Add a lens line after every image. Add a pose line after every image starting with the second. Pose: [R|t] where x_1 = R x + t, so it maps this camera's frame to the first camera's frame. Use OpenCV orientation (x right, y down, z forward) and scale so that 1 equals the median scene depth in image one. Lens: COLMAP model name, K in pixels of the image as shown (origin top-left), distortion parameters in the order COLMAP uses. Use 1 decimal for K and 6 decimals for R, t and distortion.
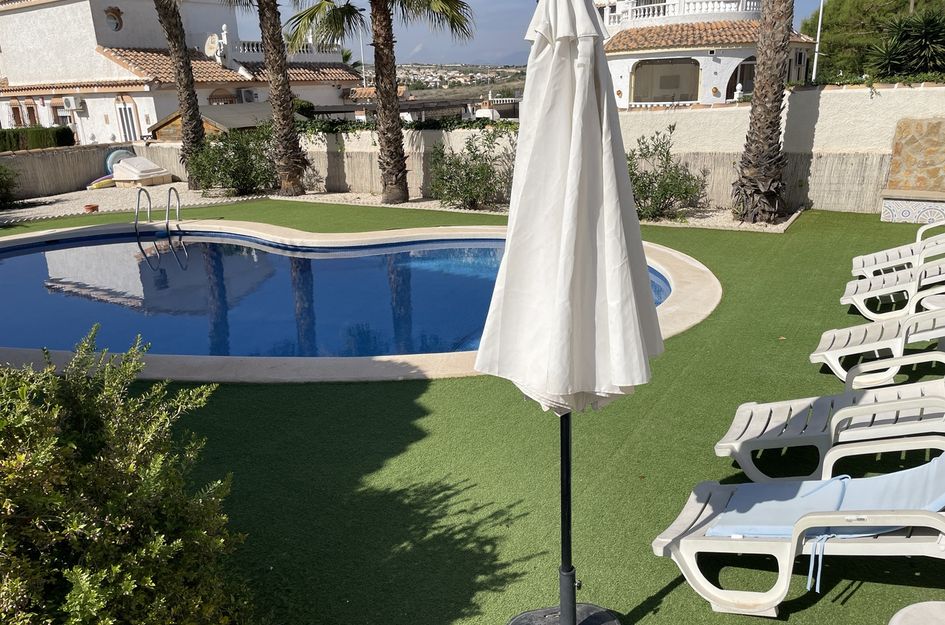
lens RADIAL K [[708.8, 0, 472.5], [0, 708.8, 312.5], [0, 0, 1]] dist [0.053041, -0.112312]
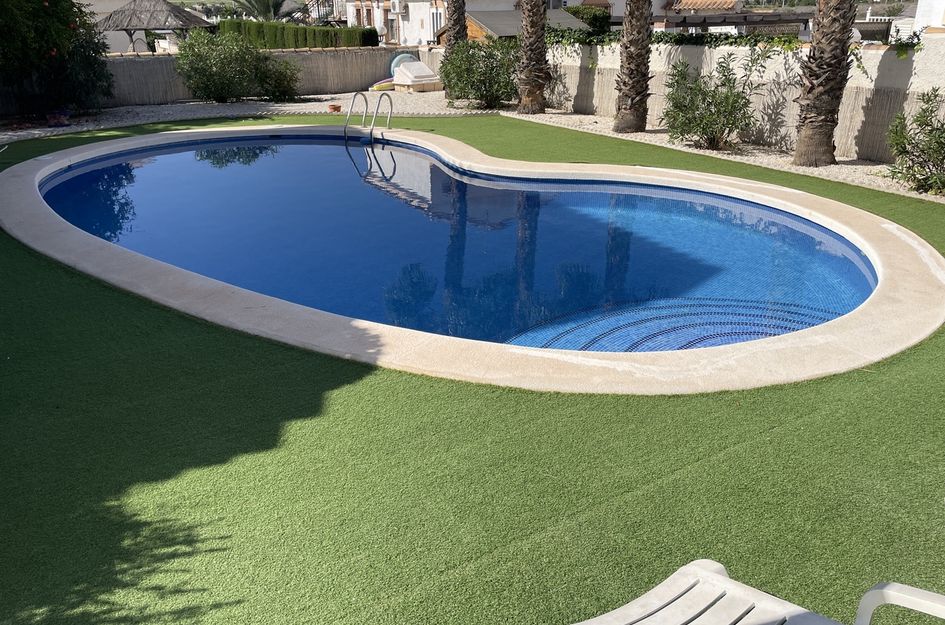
lens RADIAL K [[713.1, 0, 472.5], [0, 713.1, 312.5], [0, 0, 1]] dist [0.011815, 0.001590]
pose [[0.884879, 0.204271, -0.418644, 0.117278], [-0.159702, 0.977288, 0.139294, -0.029537], [0.437589, -0.056400, 0.897405, 0.127938]]
